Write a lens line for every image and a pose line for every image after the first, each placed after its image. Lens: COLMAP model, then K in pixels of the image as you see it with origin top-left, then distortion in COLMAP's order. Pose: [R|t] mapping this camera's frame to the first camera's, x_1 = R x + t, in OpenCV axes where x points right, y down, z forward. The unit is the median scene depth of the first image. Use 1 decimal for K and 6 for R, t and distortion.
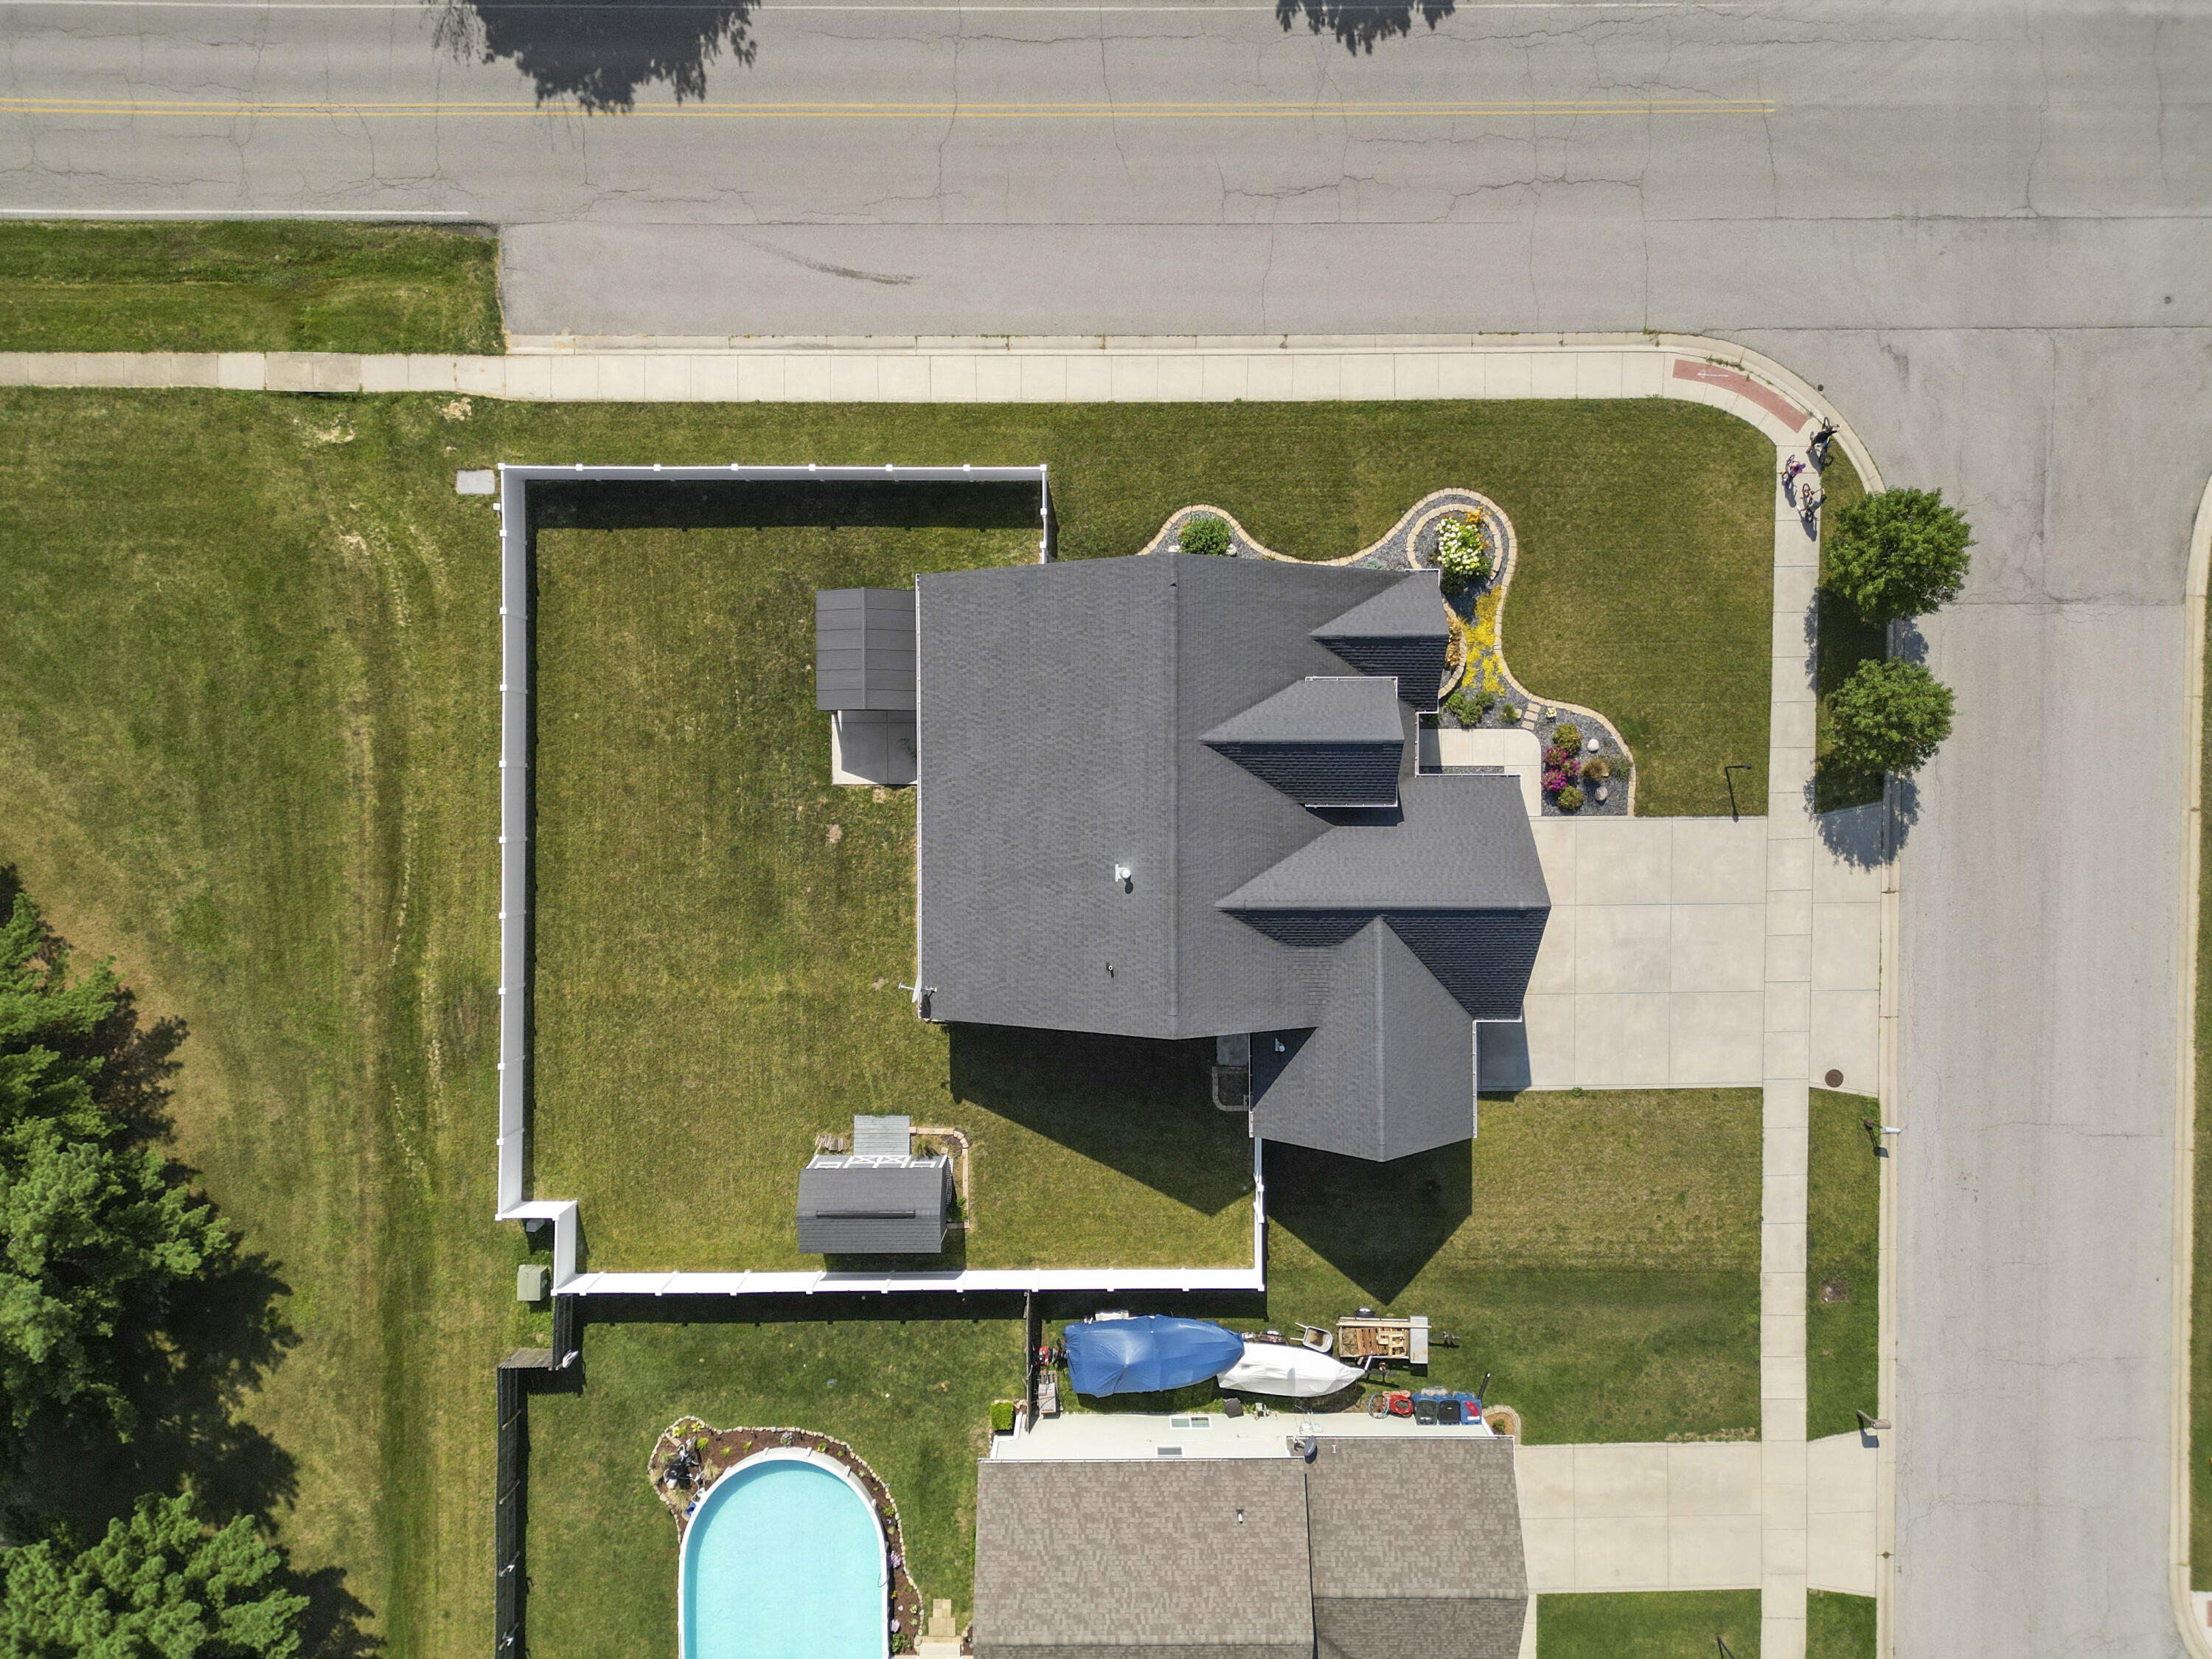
lens RADIAL K [[1553.9, 0, 1113.1], [0, 1553.9, 827.5], [0, 0, 1]] dist [0.060911, -0.063387]
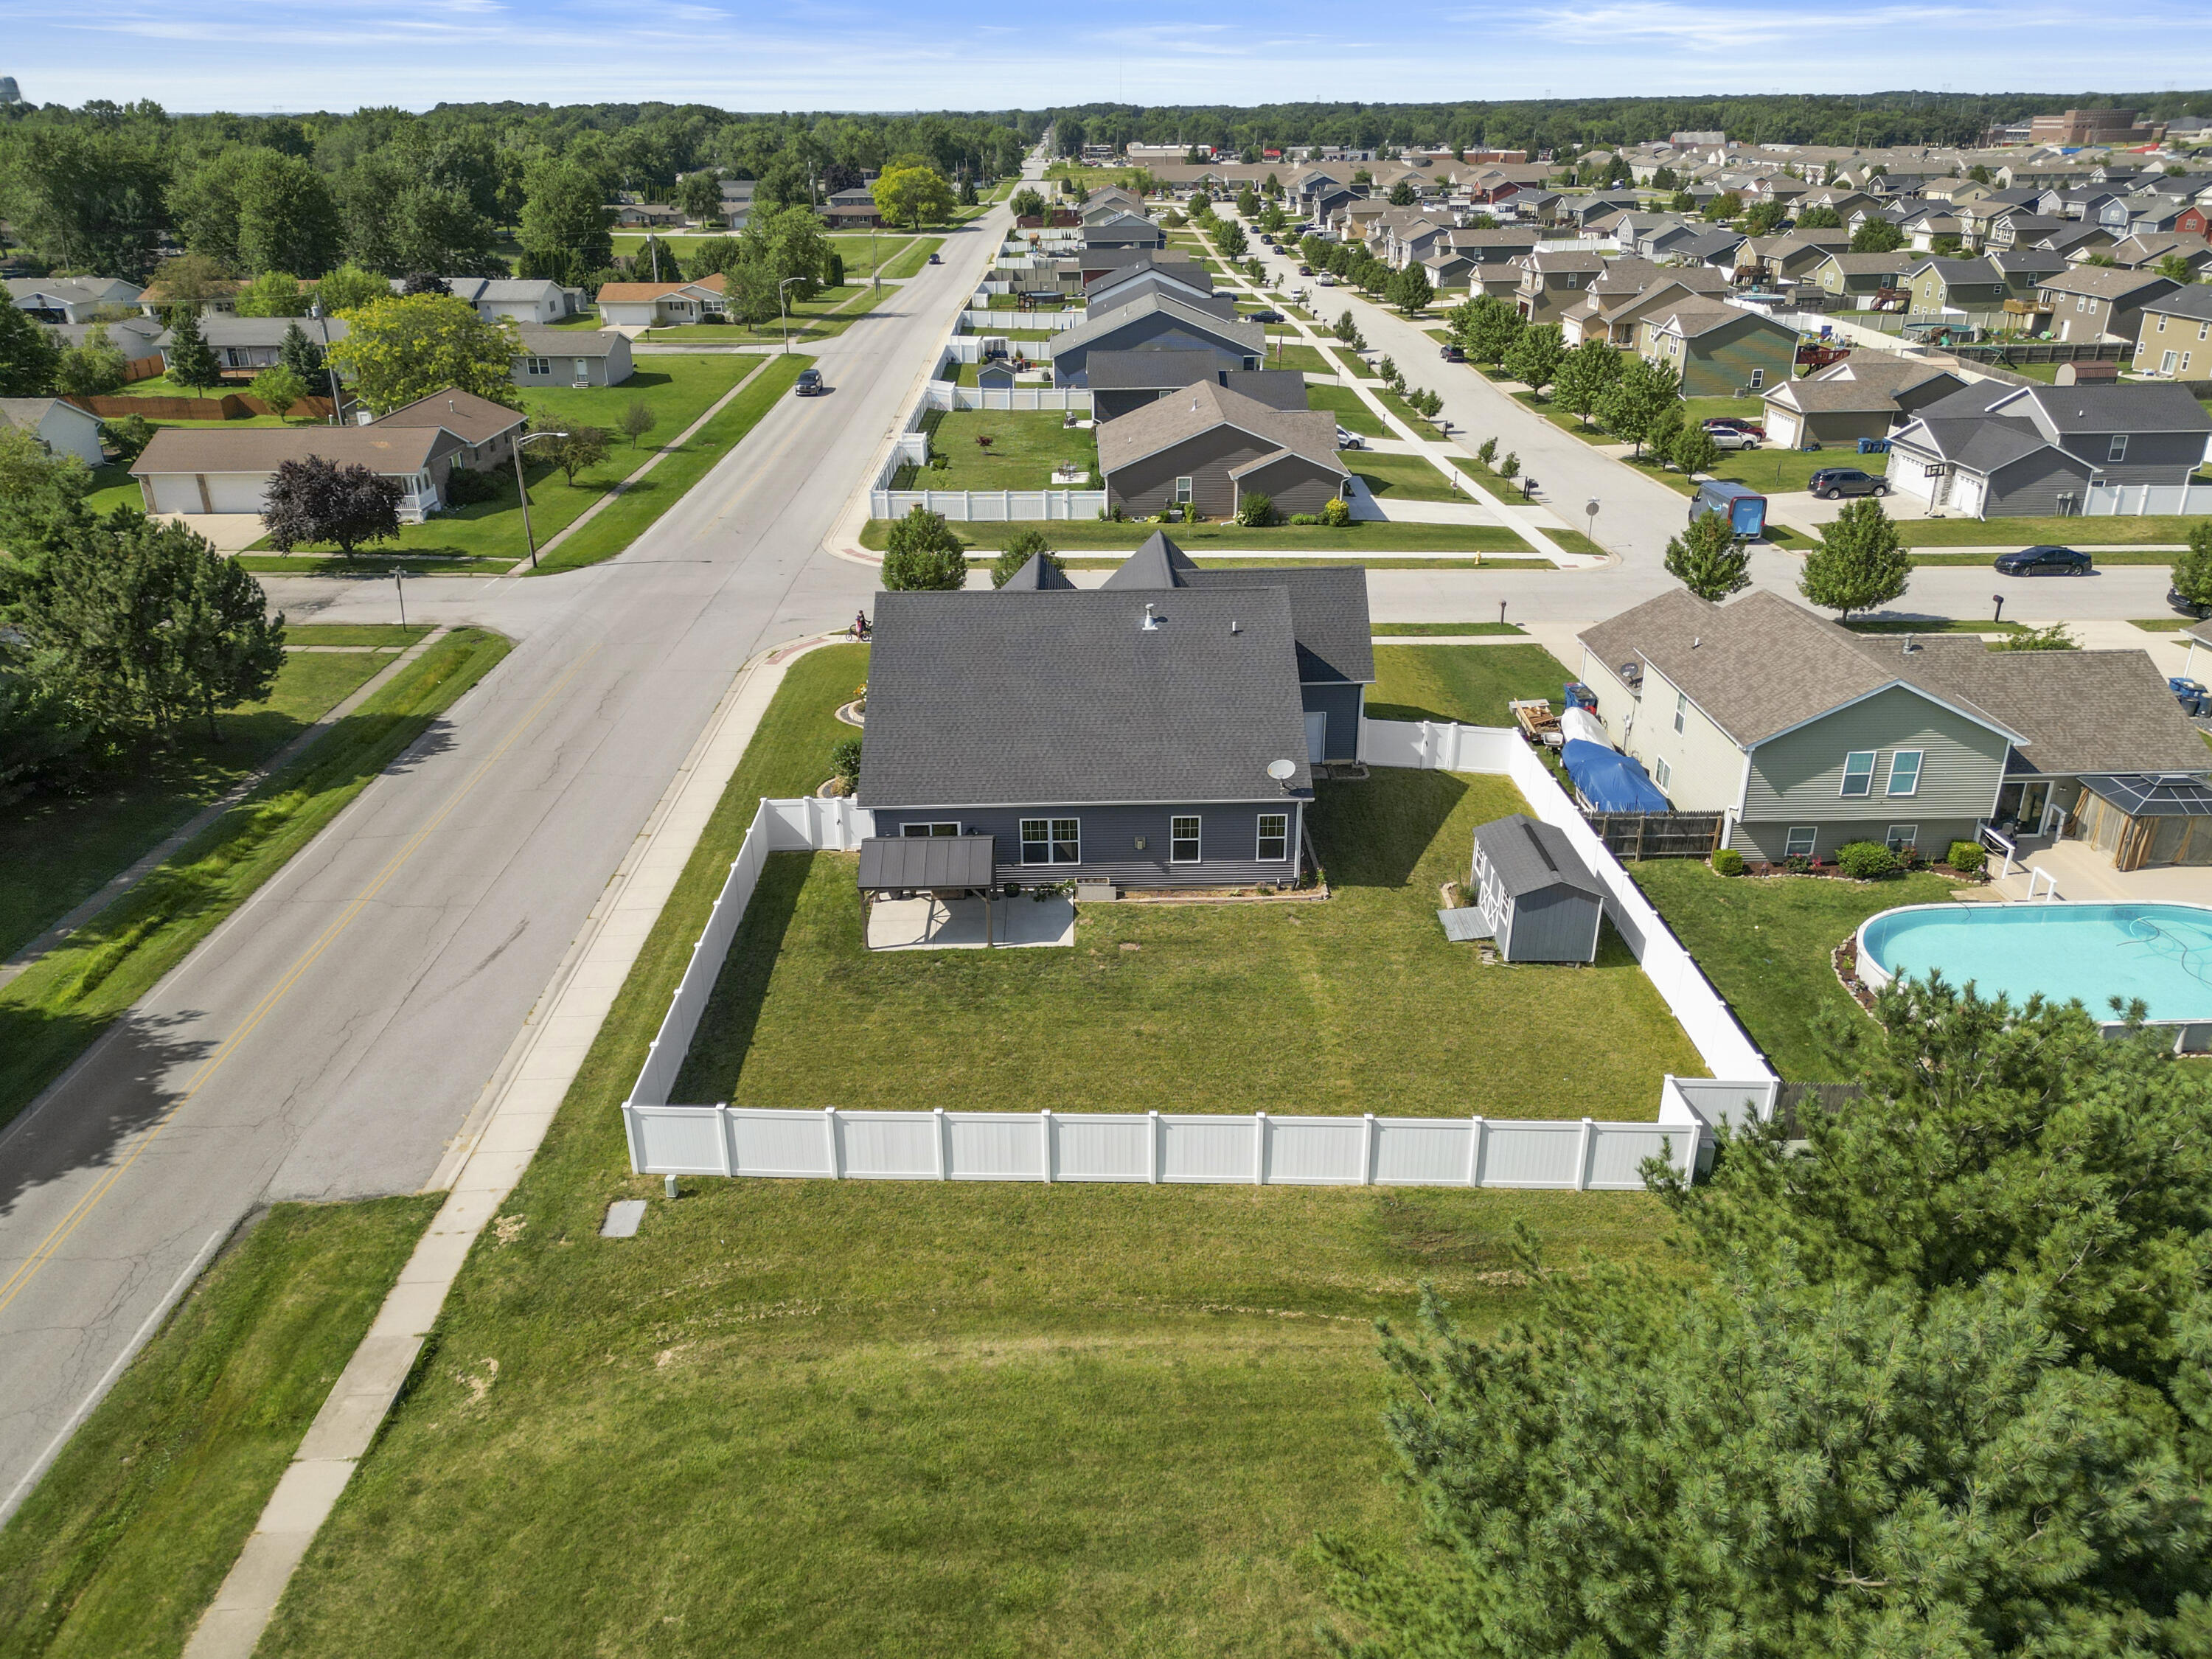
lens RADIAL K [[1564.0, 0, 1115.5], [0, 1564.0, 827.1], [0, 0, 1]] dist [0.085517, -0.097803]
pose [[-0.023274, -0.419671, 0.907378, -0.957178], [0.999152, -0.040595, 0.006852, -0.008111], [0.033959, 0.906768, 0.420260, 0.573525]]
